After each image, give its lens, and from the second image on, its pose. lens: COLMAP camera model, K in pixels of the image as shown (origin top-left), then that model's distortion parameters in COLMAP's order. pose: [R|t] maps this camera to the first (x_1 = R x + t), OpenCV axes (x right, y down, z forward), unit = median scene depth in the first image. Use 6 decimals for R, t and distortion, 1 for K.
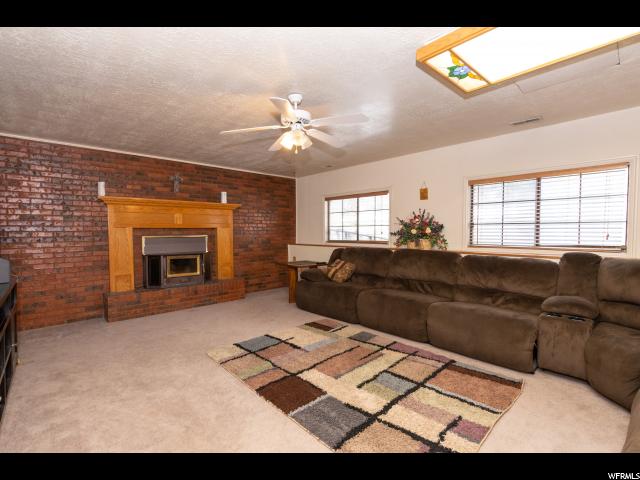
lens RADIAL K [[299.6, 0, 310.9], [0, 299.6, 243.9], [0, 0, 1]] dist [0.000619, 0.000325]
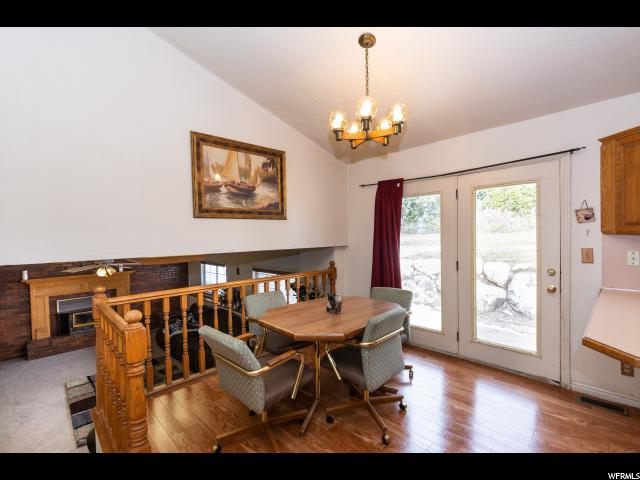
lens RADIAL K [[298.9, 0, 317.4], [0, 298.9, 240.4], [0, 0, 1]] dist [0.003492, 0.000293]
pose [[0.999683, -0.022550, -0.011233, 0.785715], [0.022258, 0.999428, -0.025469, -0.263105], [0.011801, 0.025211, 0.999612, -0.520183]]
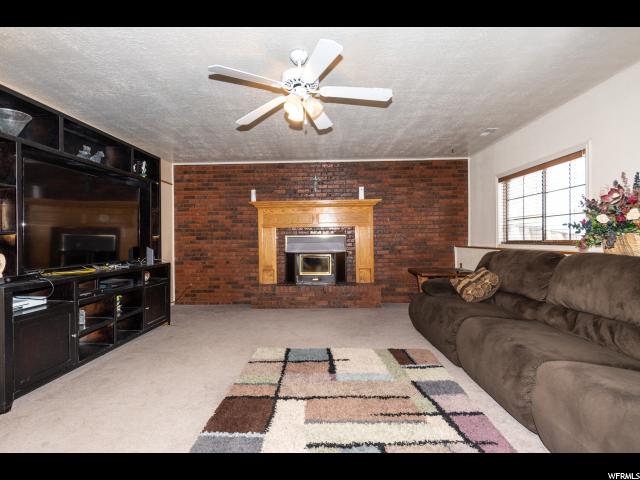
lens RADIAL K [[323.8, 0, 323.4], [0, 323.8, 240.6], [0, 0, 1]] dist [0.001419, -0.000624]
pose [[0.705803, -0.002256, -0.708404, 0.370115], [-0.021533, 0.999465, -0.024636, 0.018557], [0.708081, 0.032642, 0.705377, 0.261278]]
